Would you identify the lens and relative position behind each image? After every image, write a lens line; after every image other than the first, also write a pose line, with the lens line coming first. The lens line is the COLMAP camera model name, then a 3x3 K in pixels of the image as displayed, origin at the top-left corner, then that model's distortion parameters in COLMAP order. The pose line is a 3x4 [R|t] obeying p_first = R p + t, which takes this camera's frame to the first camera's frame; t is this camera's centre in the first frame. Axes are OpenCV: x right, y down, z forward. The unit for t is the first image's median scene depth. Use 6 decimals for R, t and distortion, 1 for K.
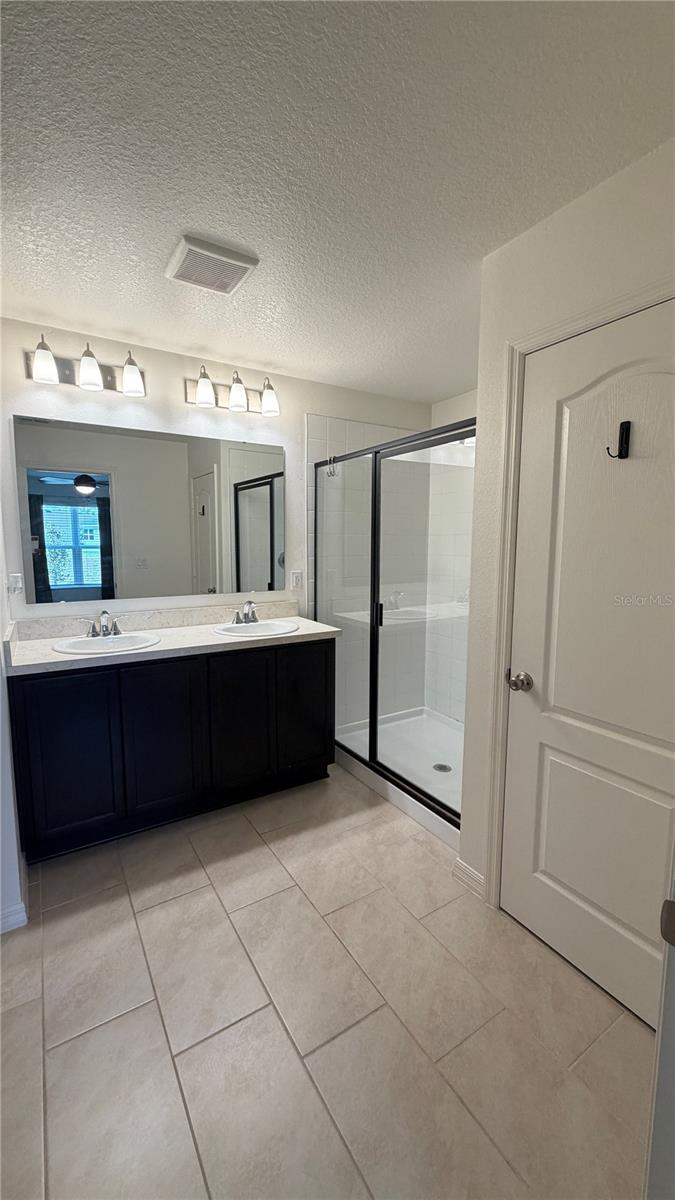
lens RADIAL K [[475.2, 0, 334.7], [0, 475.2, 596.7], [0, 0, 1]] dist [-0.000176, -0.000369]
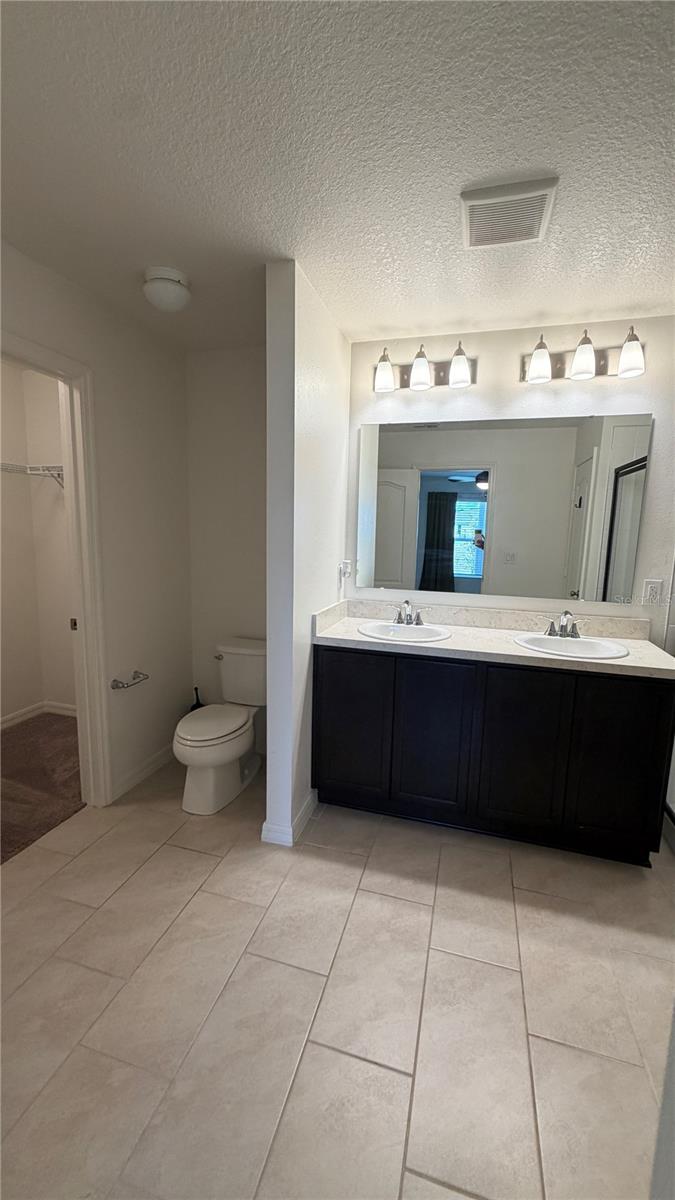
lens RADIAL K [[475.2, 0, 334.7], [0, 475.2, 596.7], [0, 0, 1]] dist [-0.000176, -0.000369]
pose [[0.663772, 0.117408, -0.738662, 0.181816], [-0.109138, 0.992236, 0.059639, -0.023571], [0.739929, 0.041029, 0.671433, 0.169617]]
